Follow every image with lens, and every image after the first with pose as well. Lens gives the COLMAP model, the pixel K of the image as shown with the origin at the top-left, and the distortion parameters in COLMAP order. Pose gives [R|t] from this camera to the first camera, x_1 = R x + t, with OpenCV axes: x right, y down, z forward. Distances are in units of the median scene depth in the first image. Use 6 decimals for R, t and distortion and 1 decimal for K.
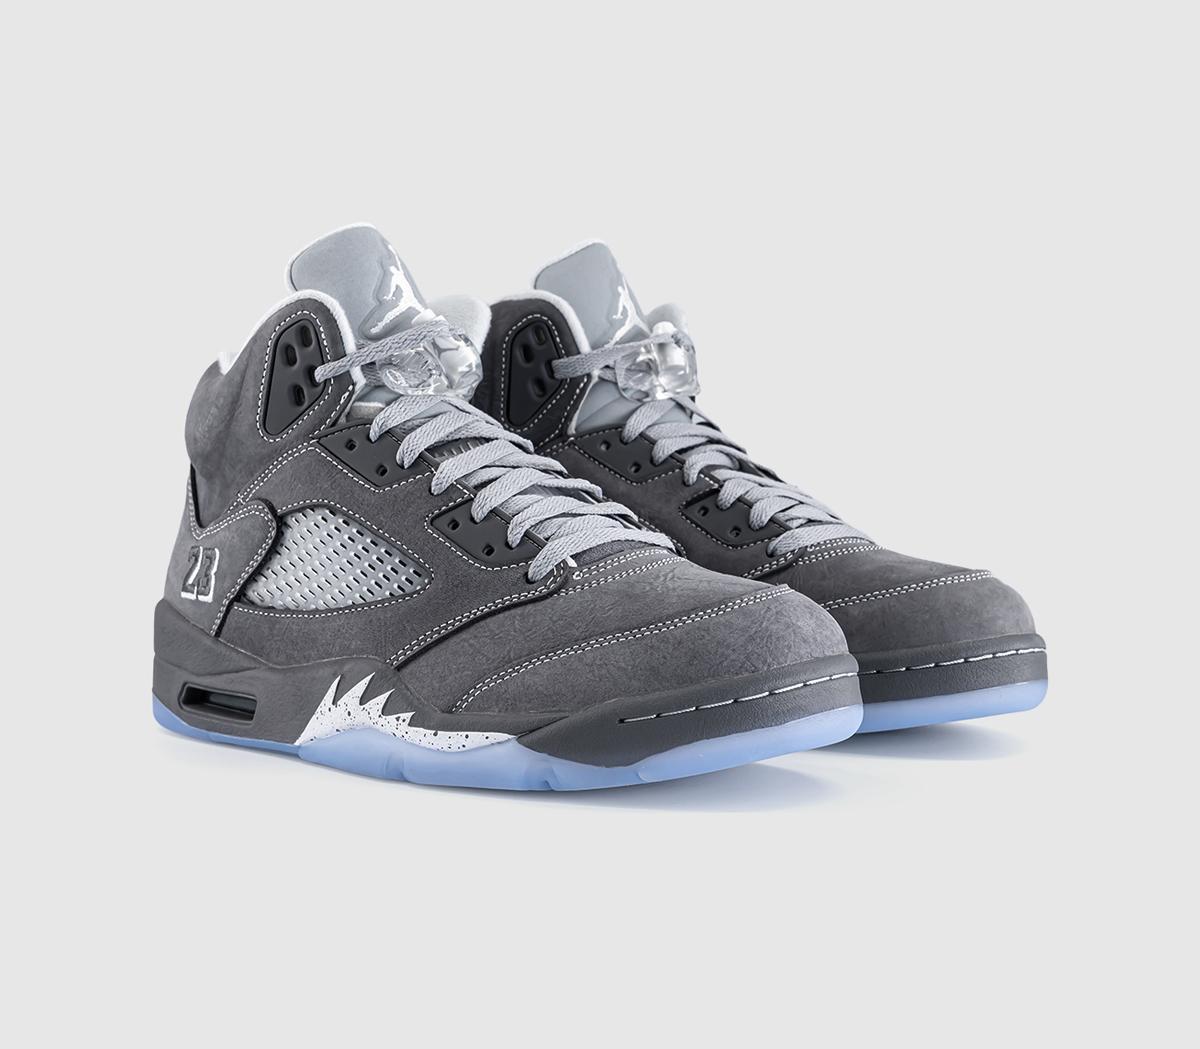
lens RADIAL K [[2073.4, 0, 601.2], [0, 2073.4, 443.6], [0, 0, 1]] dist [0.061002, 0.000000]
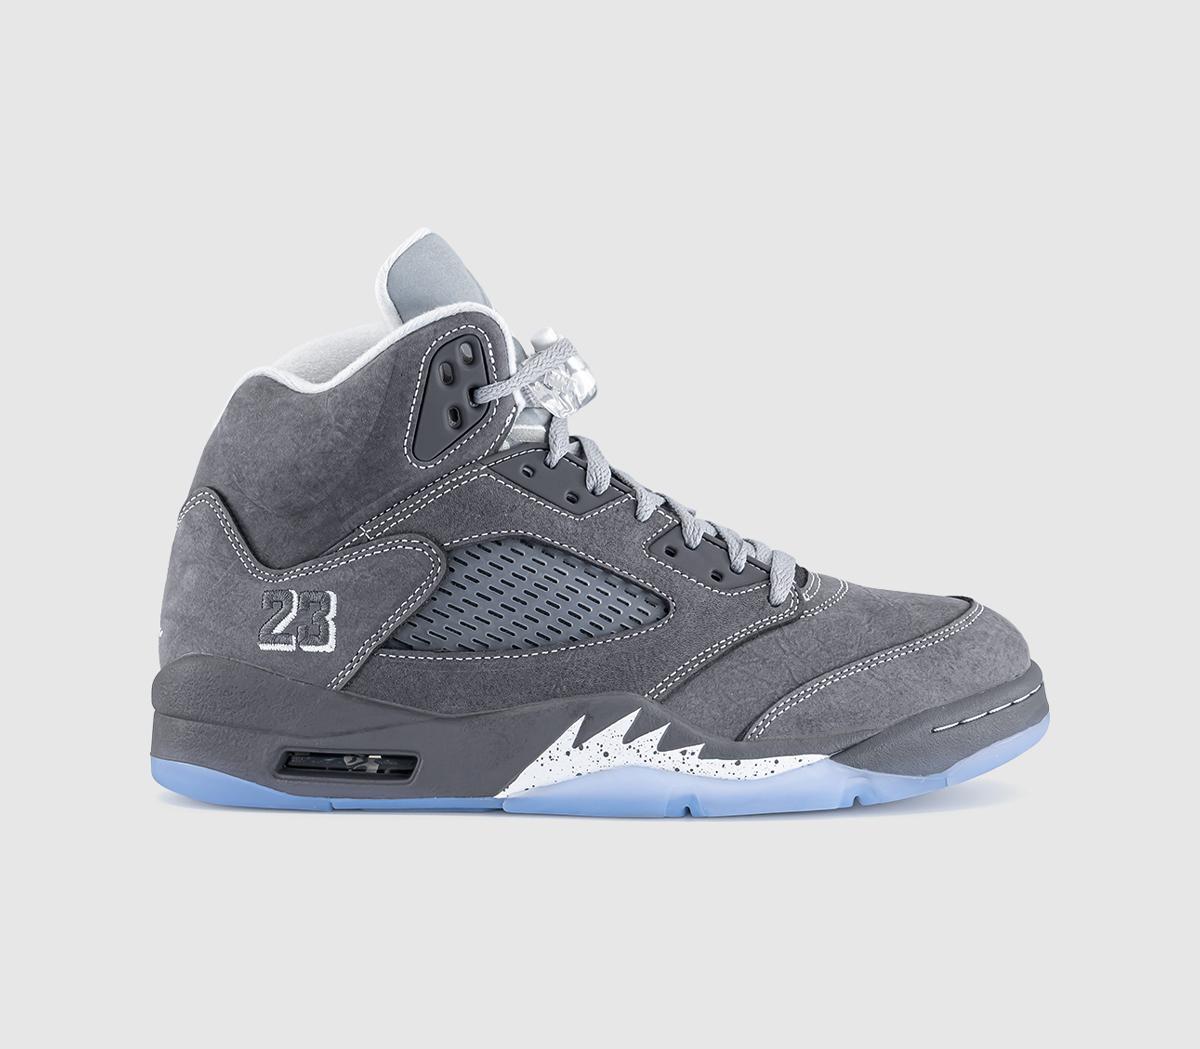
lens RADIAL K [[2073.4, 0, 584.7], [0, 2073.4, 479.5], [0, 0, 1]] dist [0.061002, 0.000000]
pose [[0.768714, -0.001995, 0.639589, -0.718805], [0.009835, 0.999914, -0.008702, 0.013057], [-0.639517, 0.012980, 0.768668, 0.275338]]
